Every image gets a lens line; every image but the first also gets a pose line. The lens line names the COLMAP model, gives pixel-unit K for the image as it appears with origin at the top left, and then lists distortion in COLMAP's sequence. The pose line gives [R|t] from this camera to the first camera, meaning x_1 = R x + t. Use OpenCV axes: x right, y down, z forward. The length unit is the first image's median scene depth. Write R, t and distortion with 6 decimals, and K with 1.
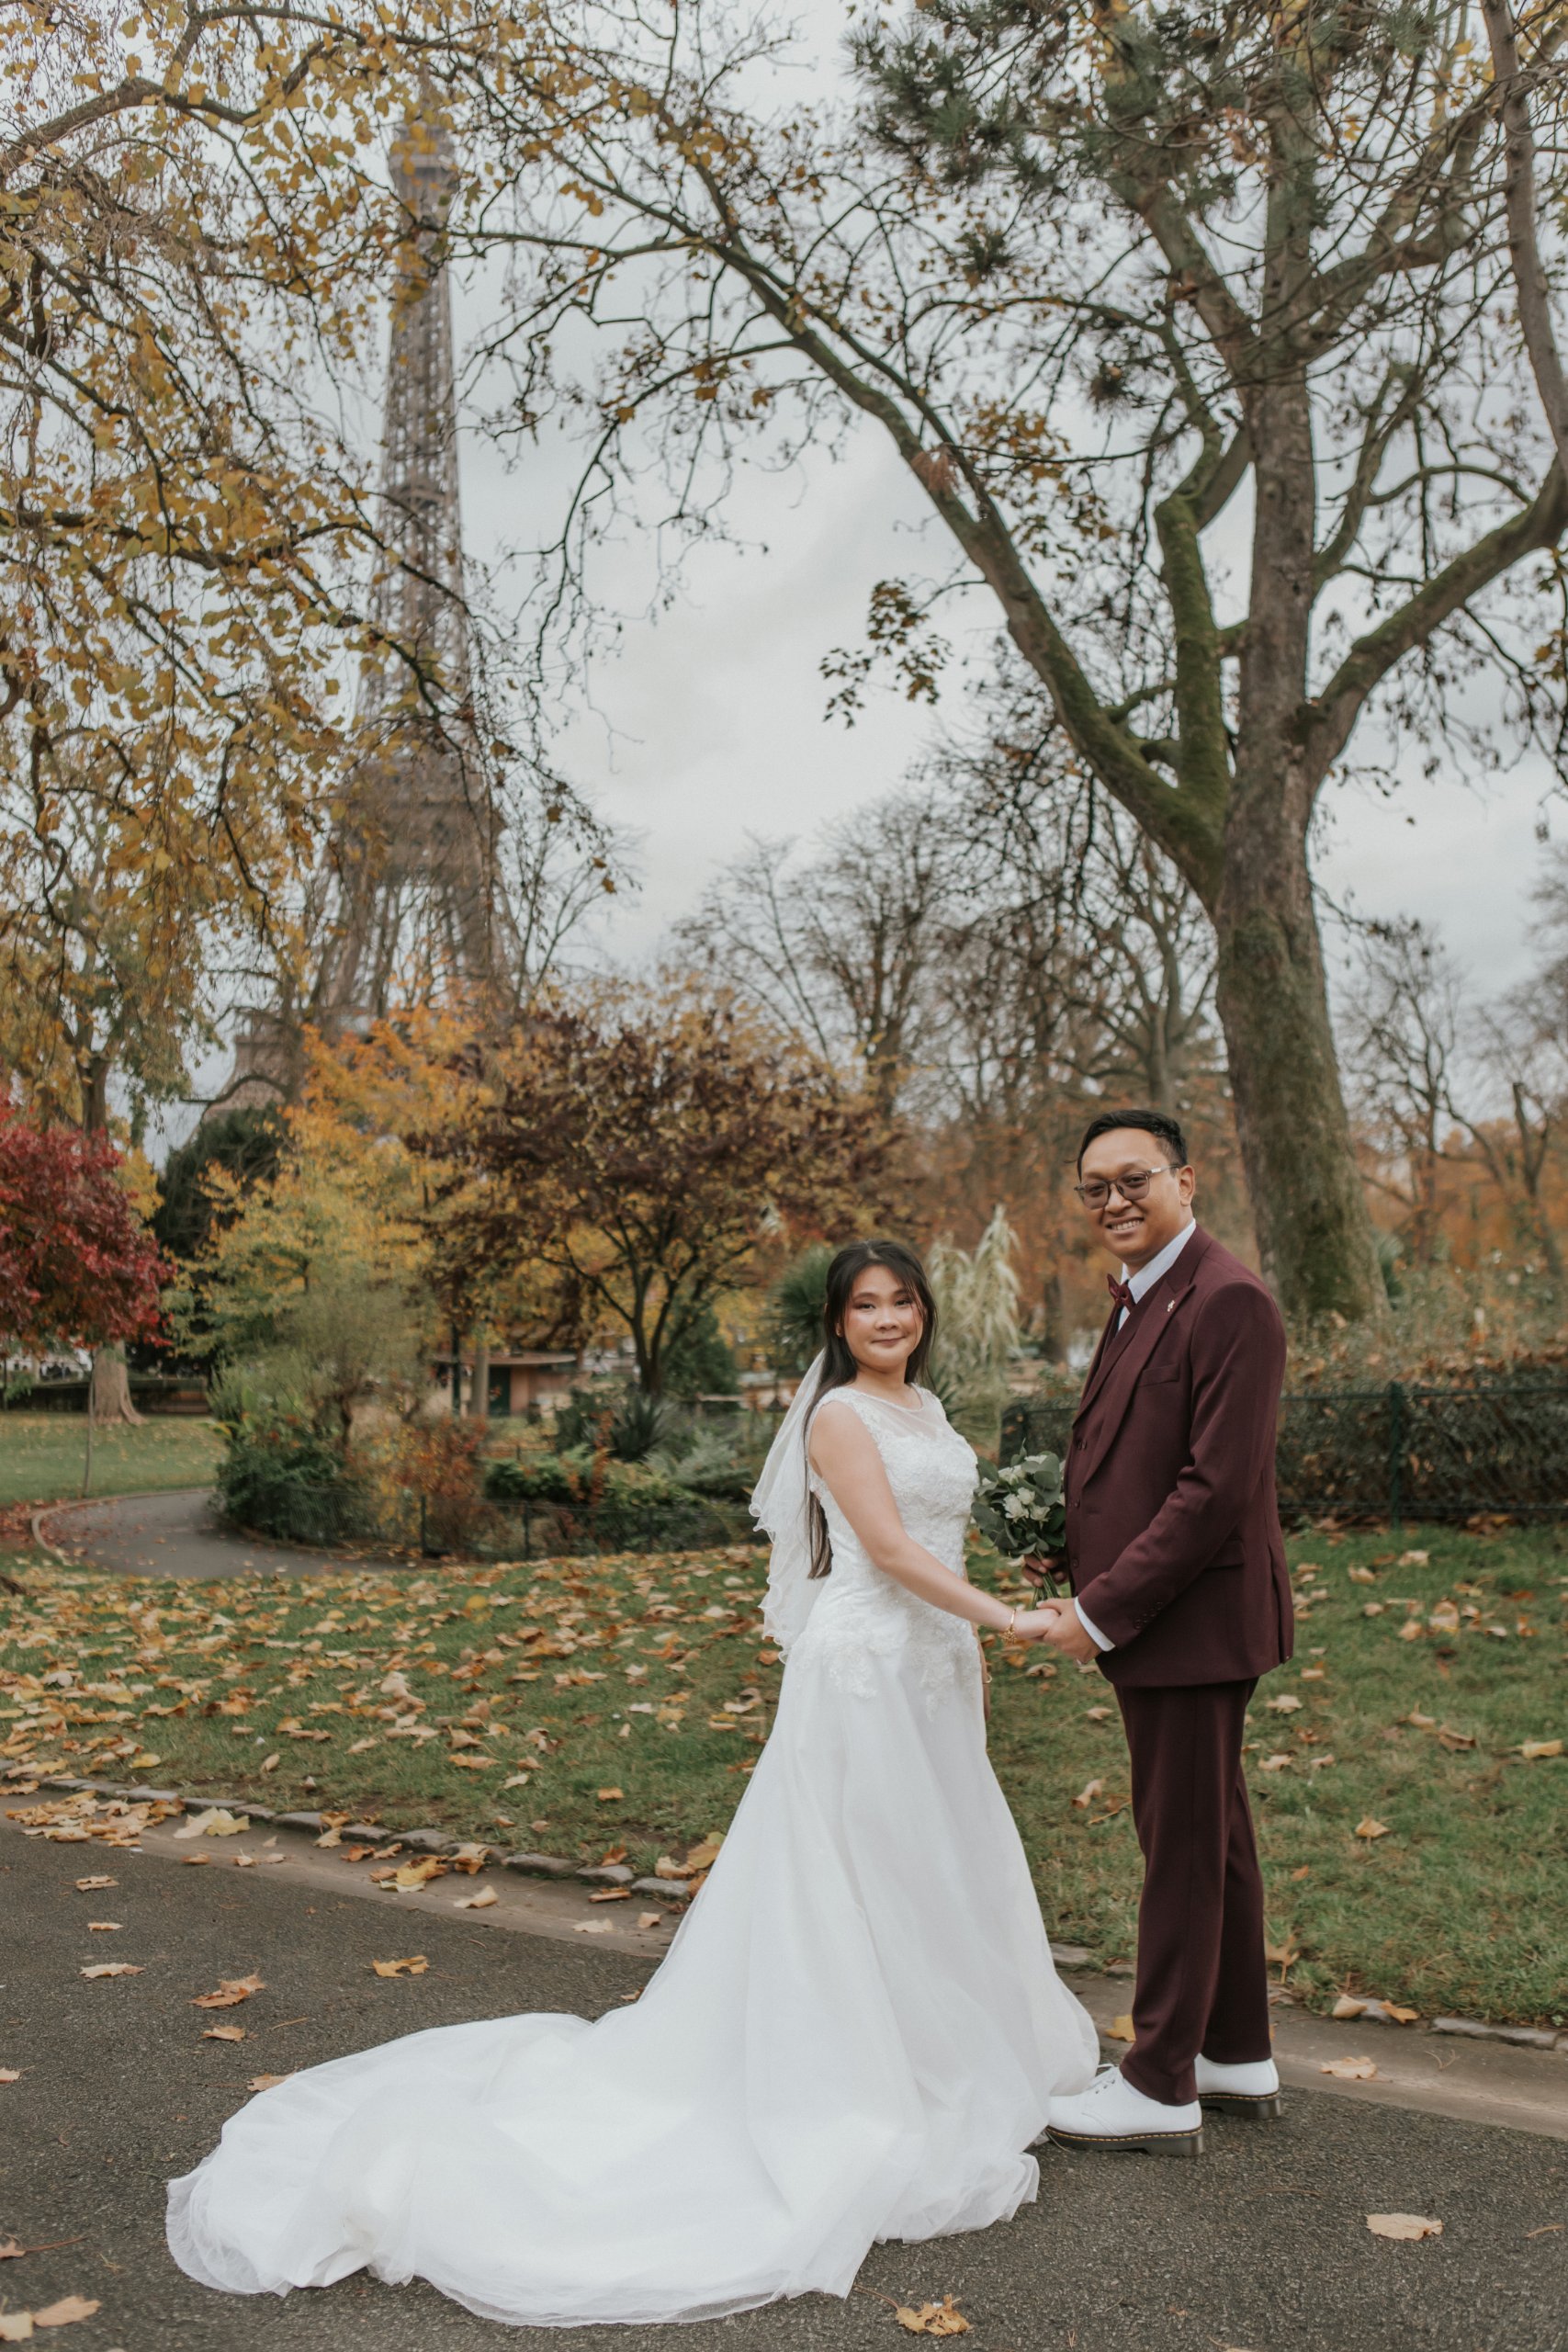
lens RADIAL K [[2983.2, 0, 784.0], [0, 2983.2, 1176.0], [0, 0, 1]] dist [0.067030, -0.075105]
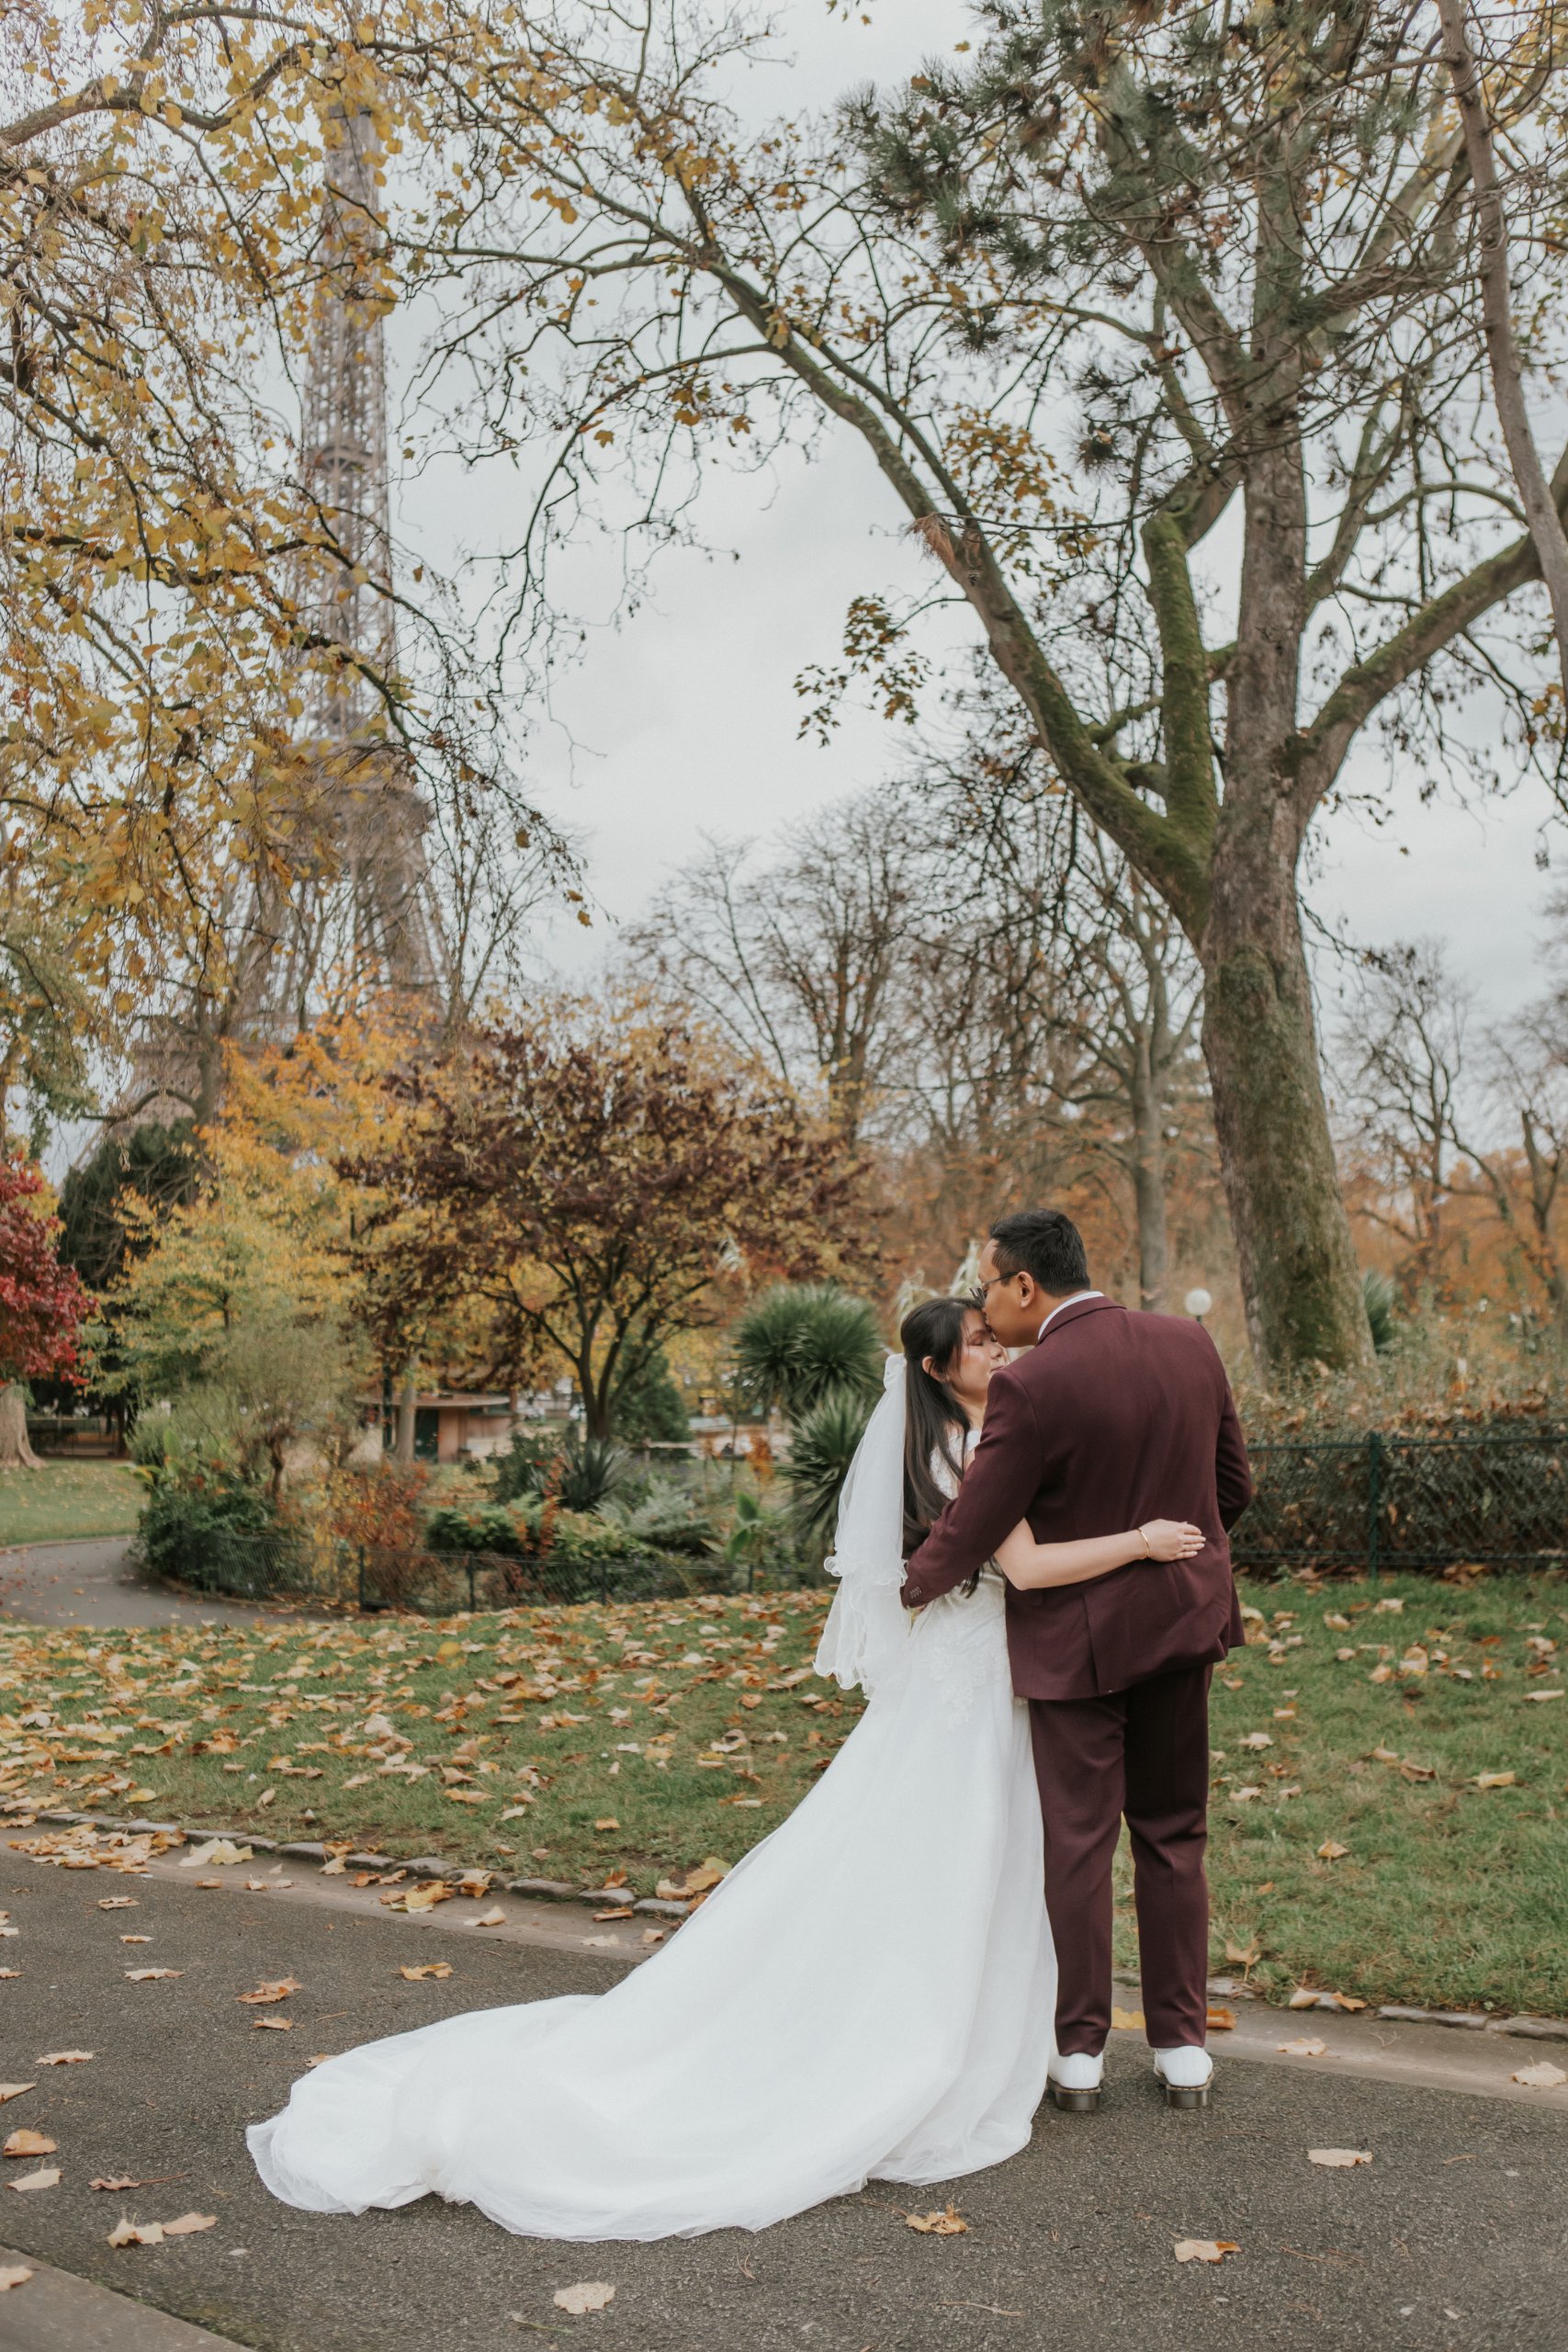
lens RADIAL K [[3434.8, 0, 784.0], [0, 3434.8, 1176.0], [0, 0, 1]] dist [-0.000517, 0.046803]
pose [[0.999757, 0.008459, 0.020345, -0.013276], [-0.008371, 0.999955, -0.004400, -0.007697], [-0.020382, 0.004229, 0.999783, -0.111031]]
